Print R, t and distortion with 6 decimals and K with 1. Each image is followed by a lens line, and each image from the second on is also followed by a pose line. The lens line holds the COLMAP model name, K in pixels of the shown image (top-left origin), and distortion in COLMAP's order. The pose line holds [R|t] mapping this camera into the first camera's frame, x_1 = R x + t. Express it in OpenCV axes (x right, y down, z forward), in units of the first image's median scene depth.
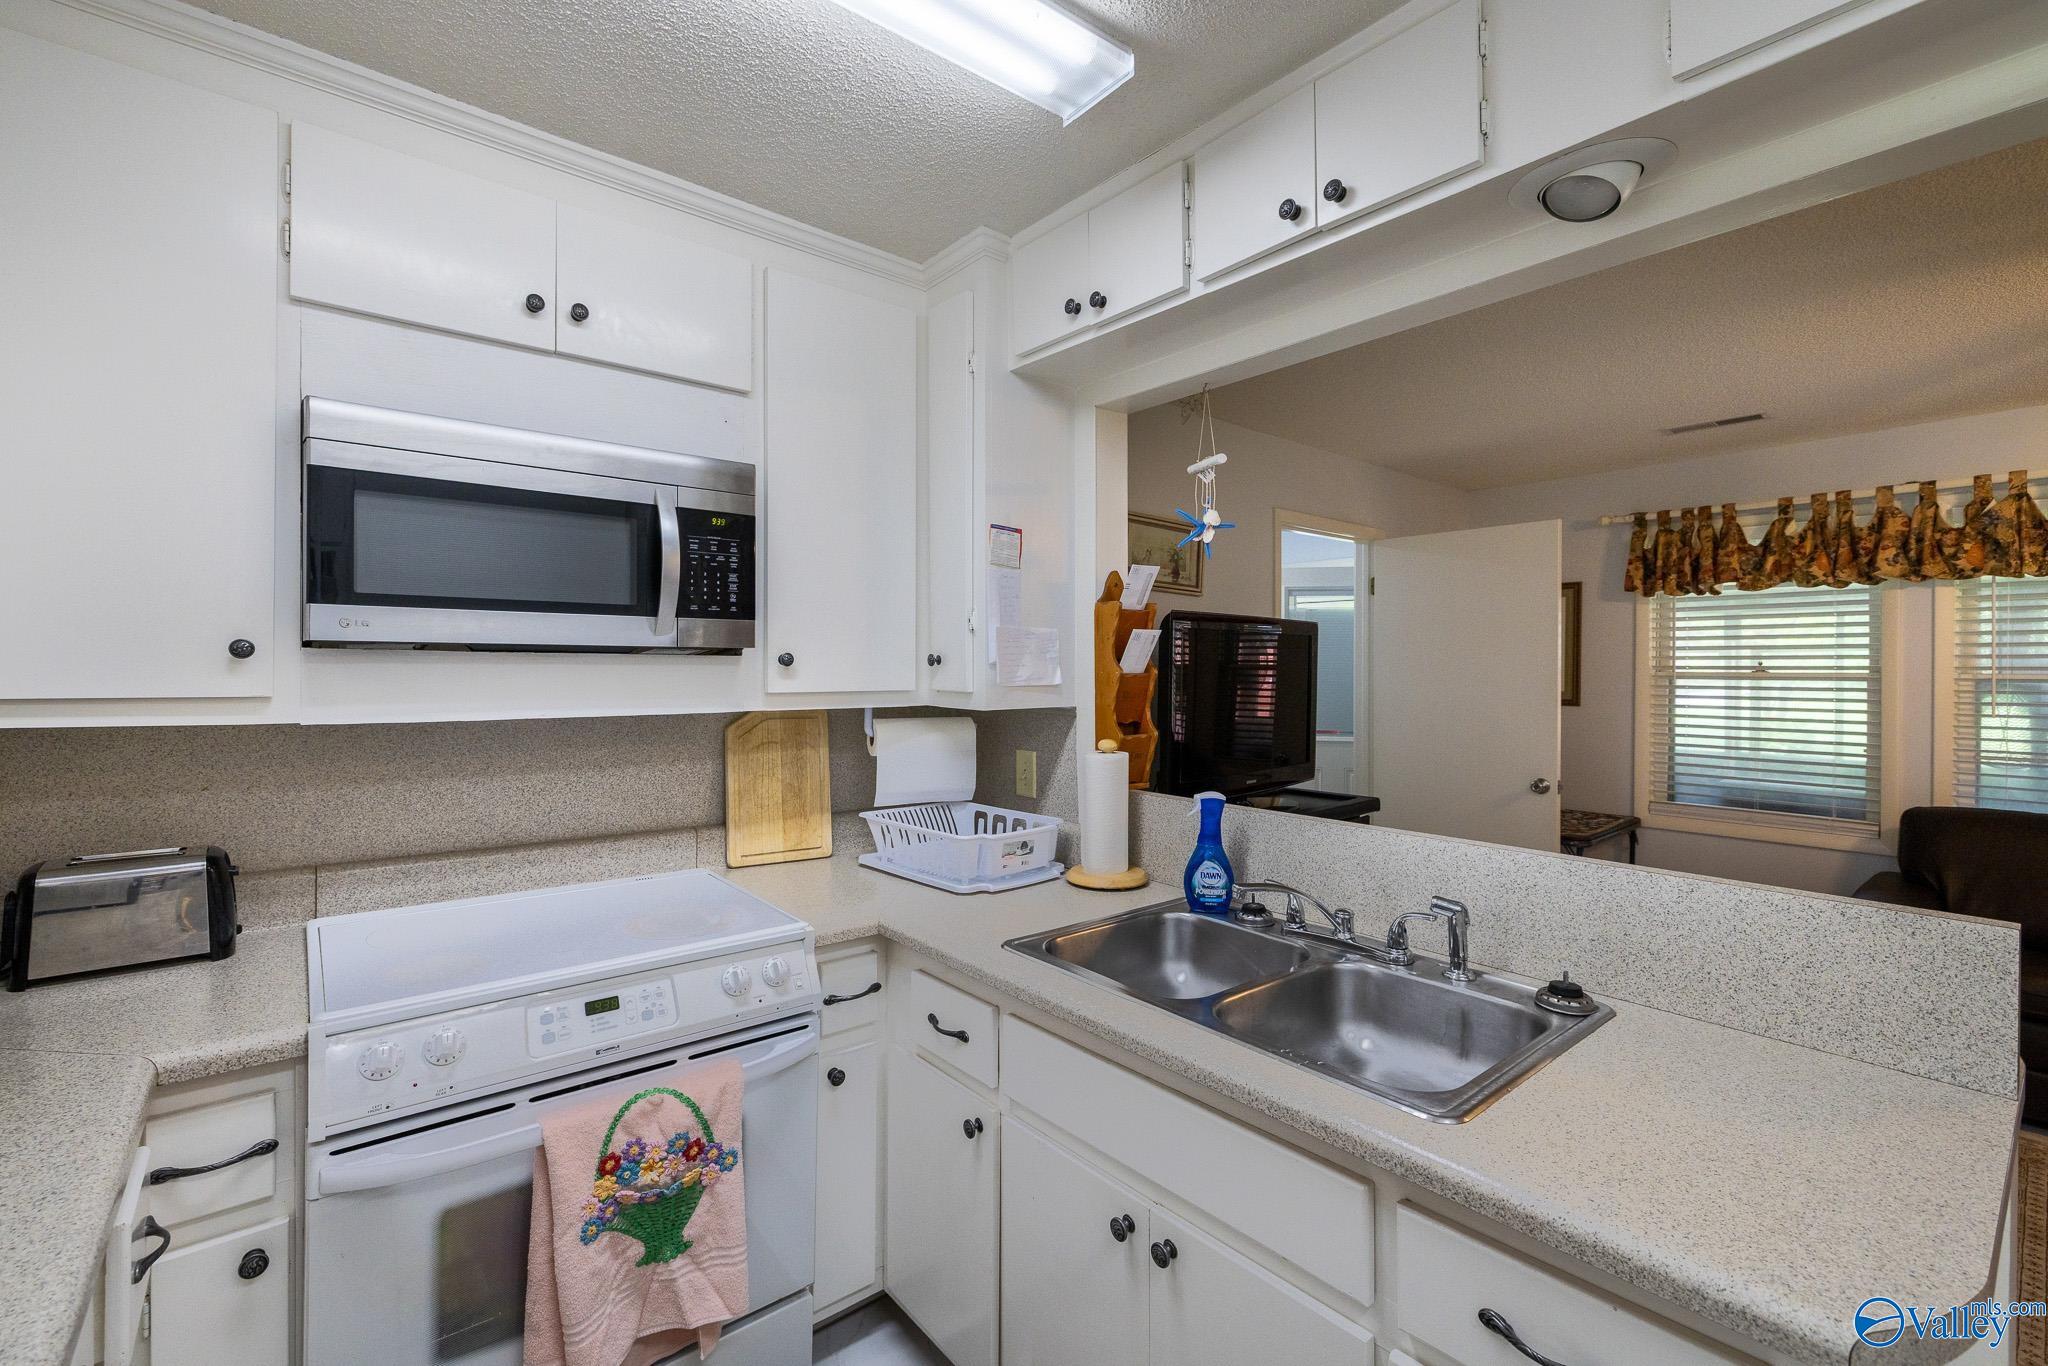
lens RADIAL K [[877.8, 0, 1017.2], [0, 877.8, 667.4], [0, 0, 1]] dist [0.000002, 0.000387]
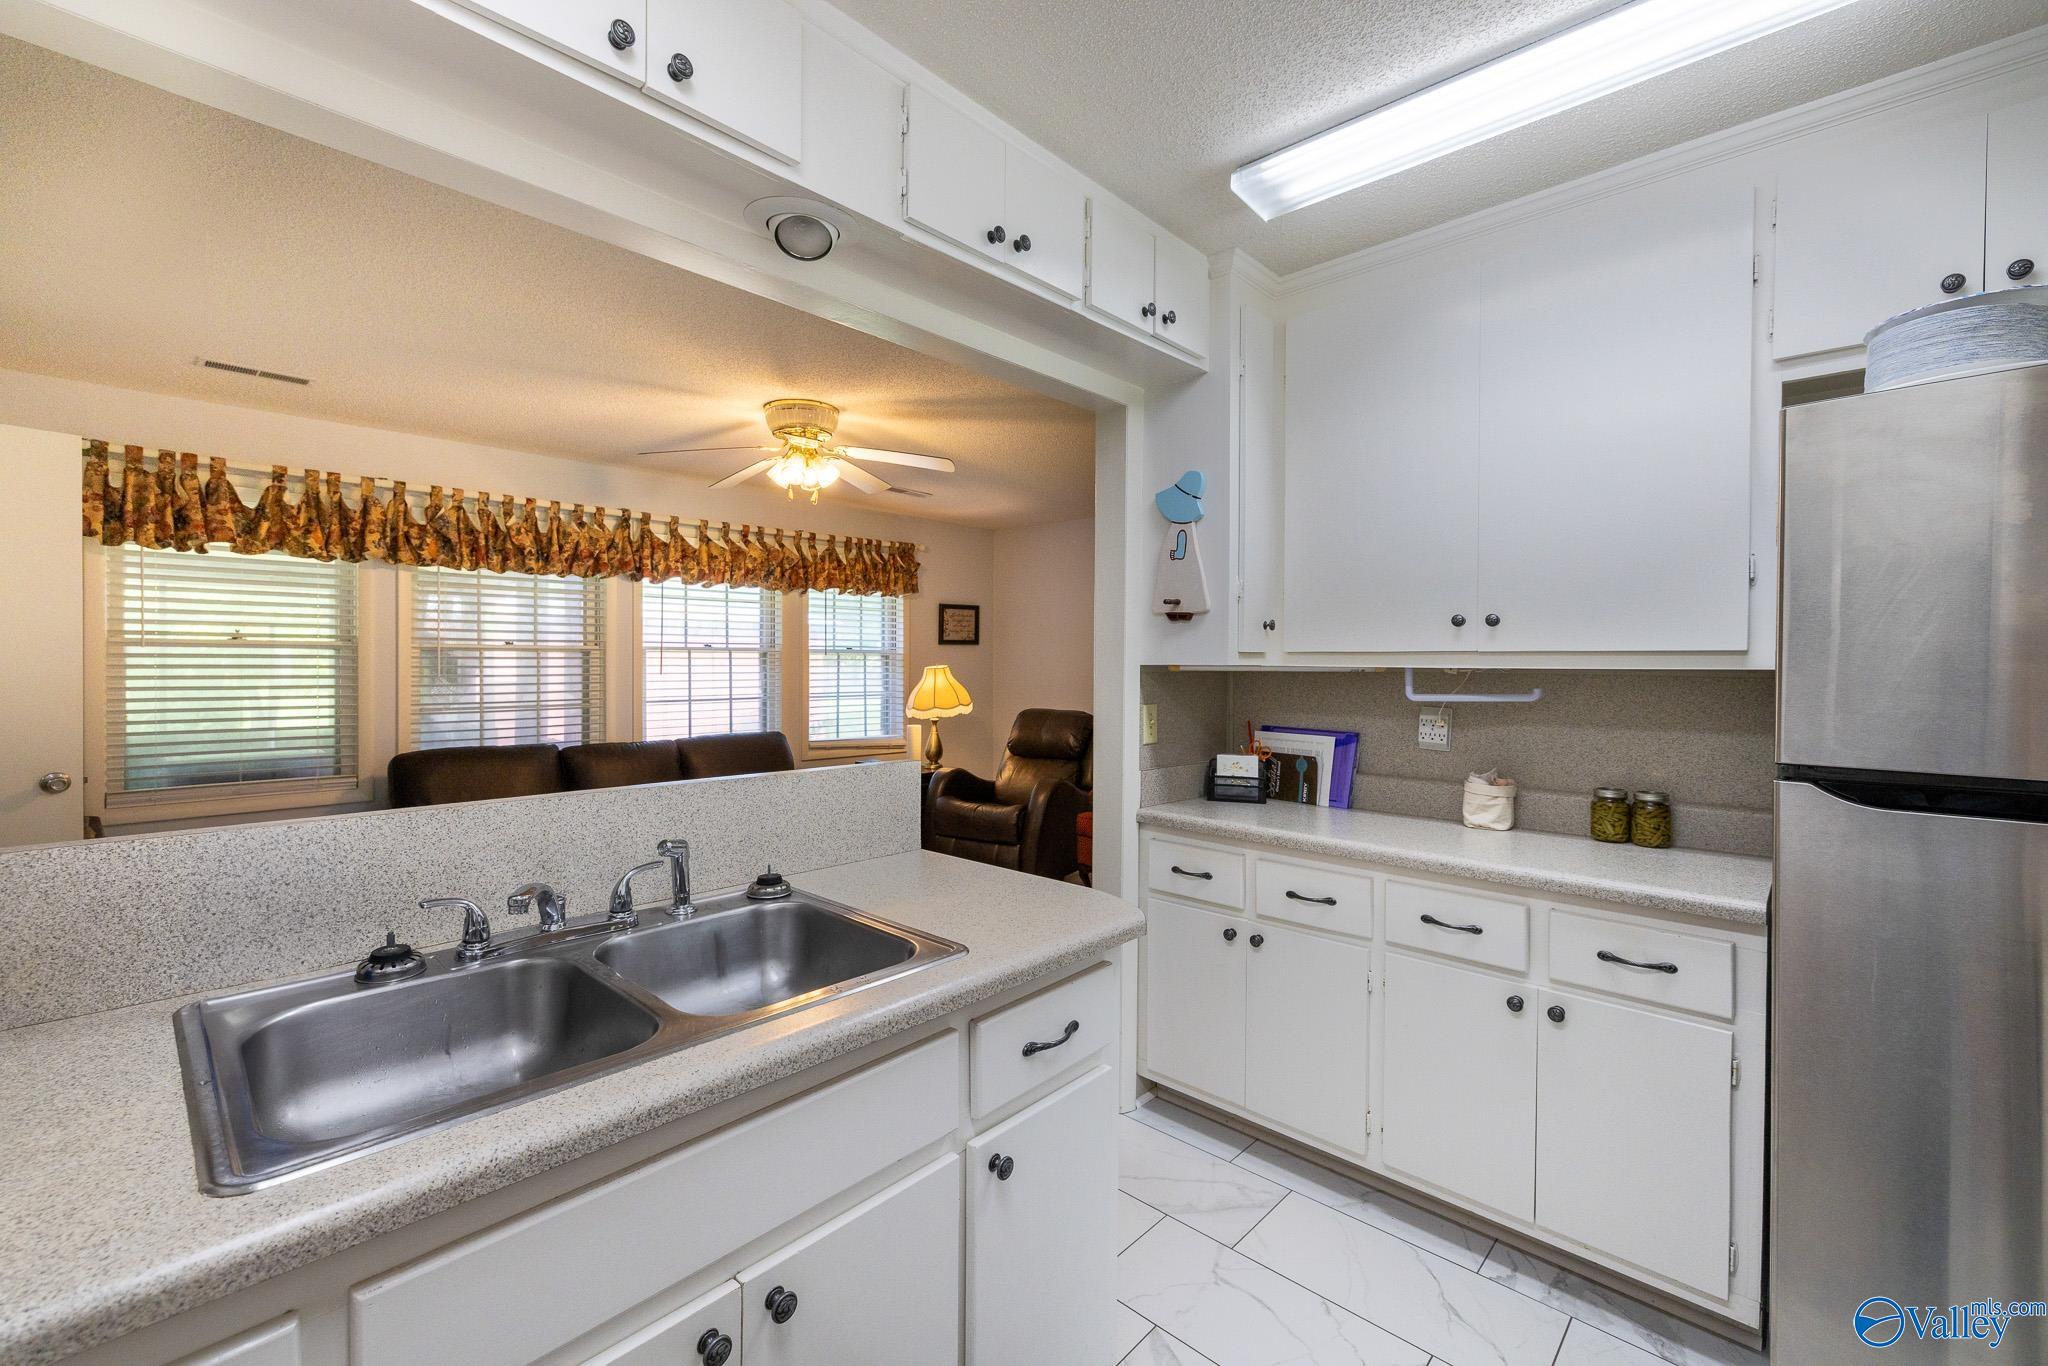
lens RADIAL K [[851.8, 0, 1023.2], [0, 851.8, 670.7], [0, 0, 1]] dist [-0.000294, 0.000135]
pose [[-0.128691, -0.014271, 0.991582, -0.428029], [-0.008914, 0.999873, 0.013233, 0.043563], [-0.991645, -0.007136, -0.128801, 0.591162]]
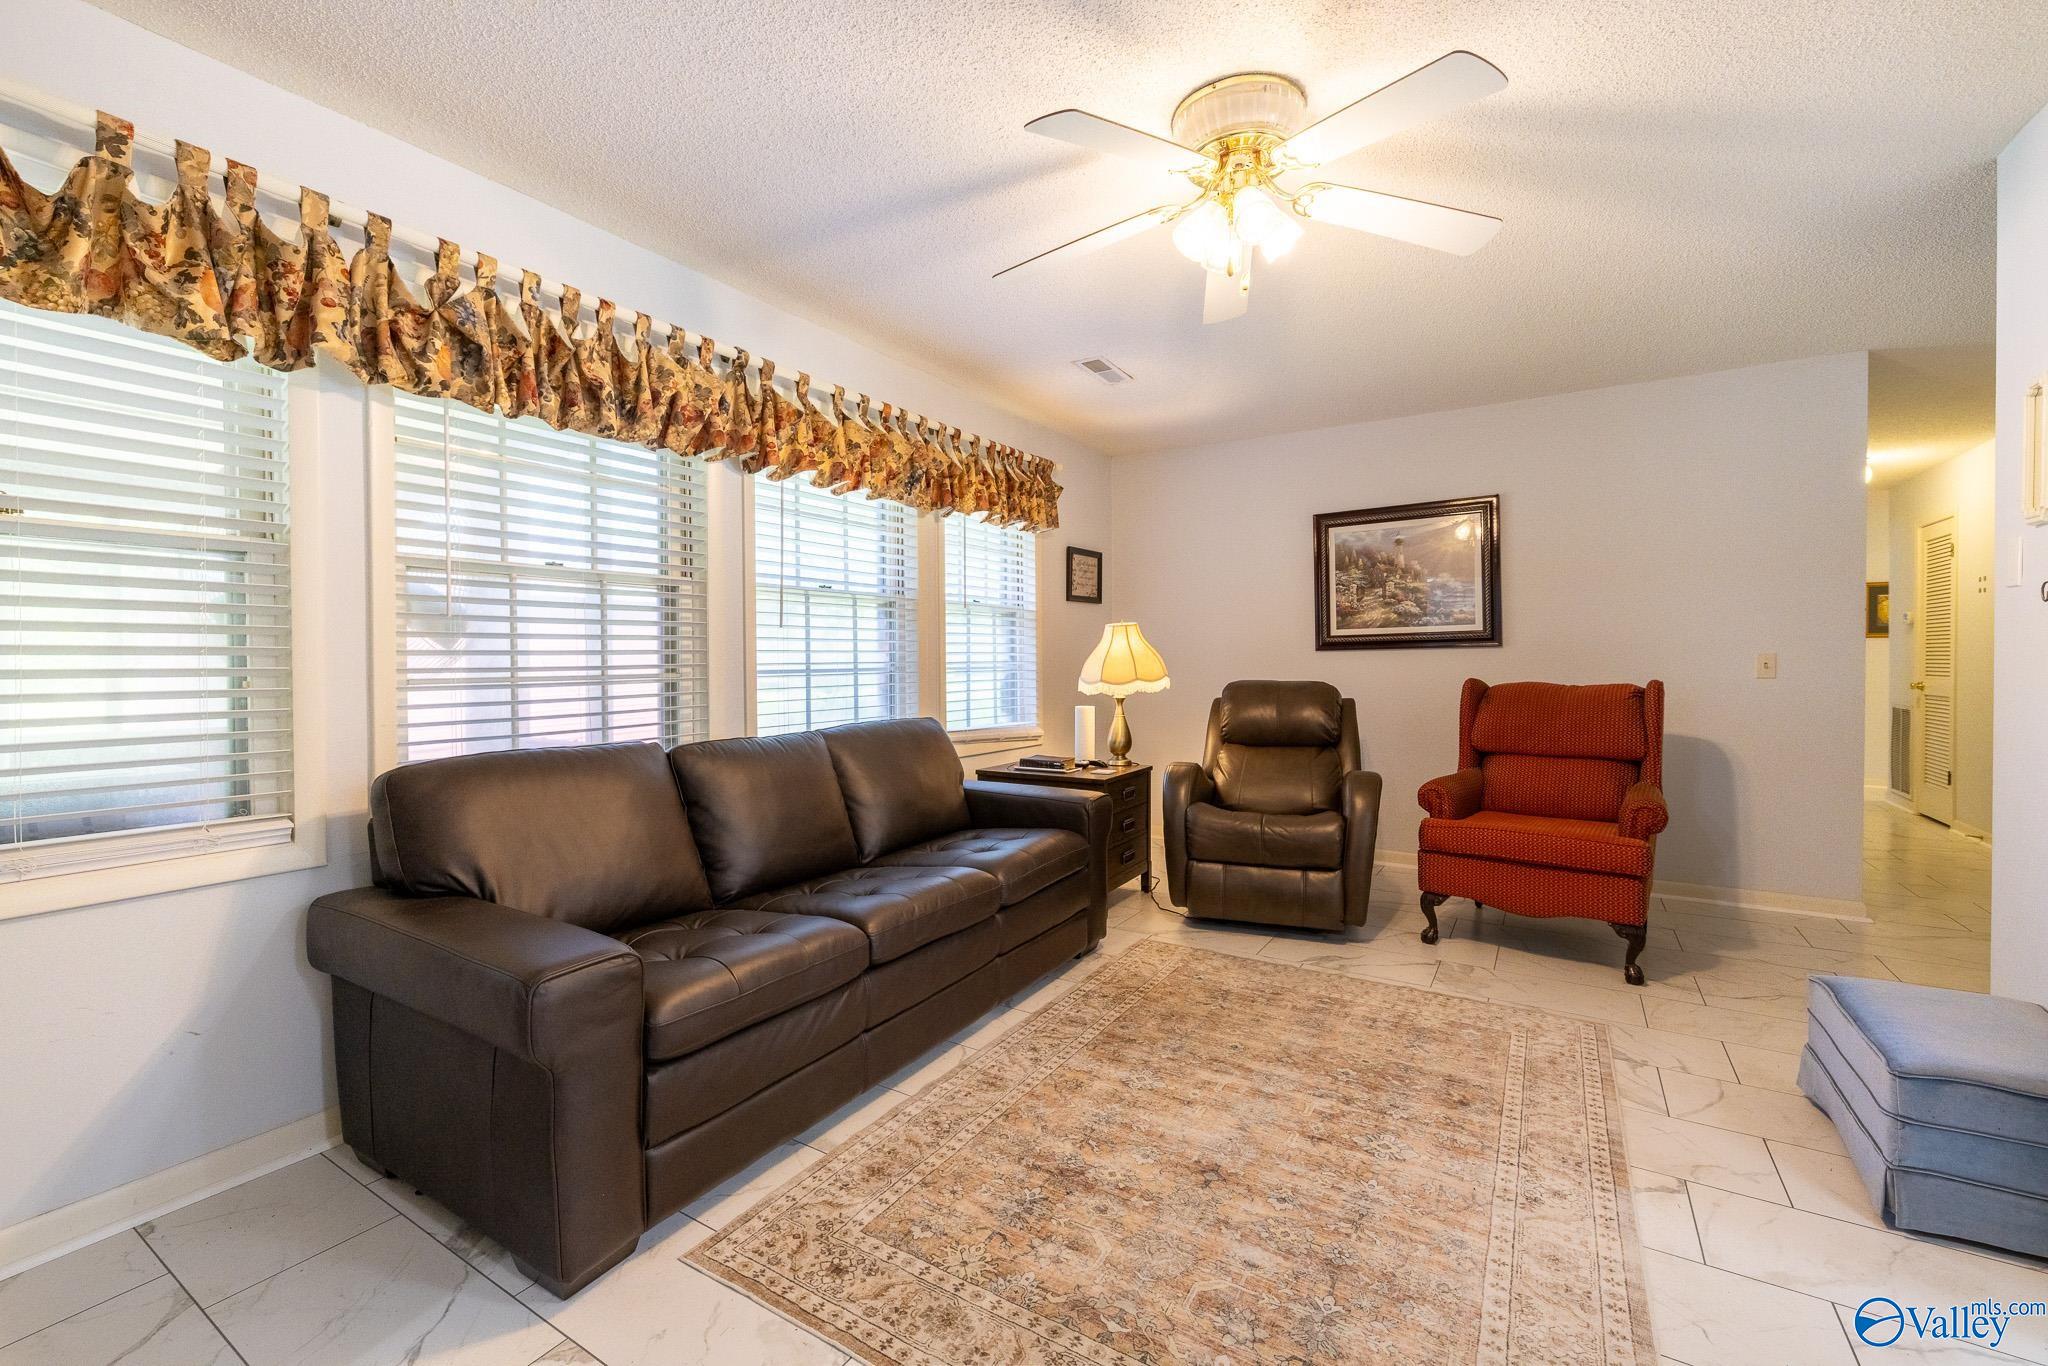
lens RADIAL K [[851.8, 0, 1023.2], [0, 851.8, 670.7], [0, 0, 1]] dist [-0.000294, 0.000135]
pose [[-0.314258, -0.015168, 0.949216, 0.682699], [0.000680, 0.999868, 0.016203, 0.162536], [-0.949337, 0.005737, -0.314207, 1.482535]]
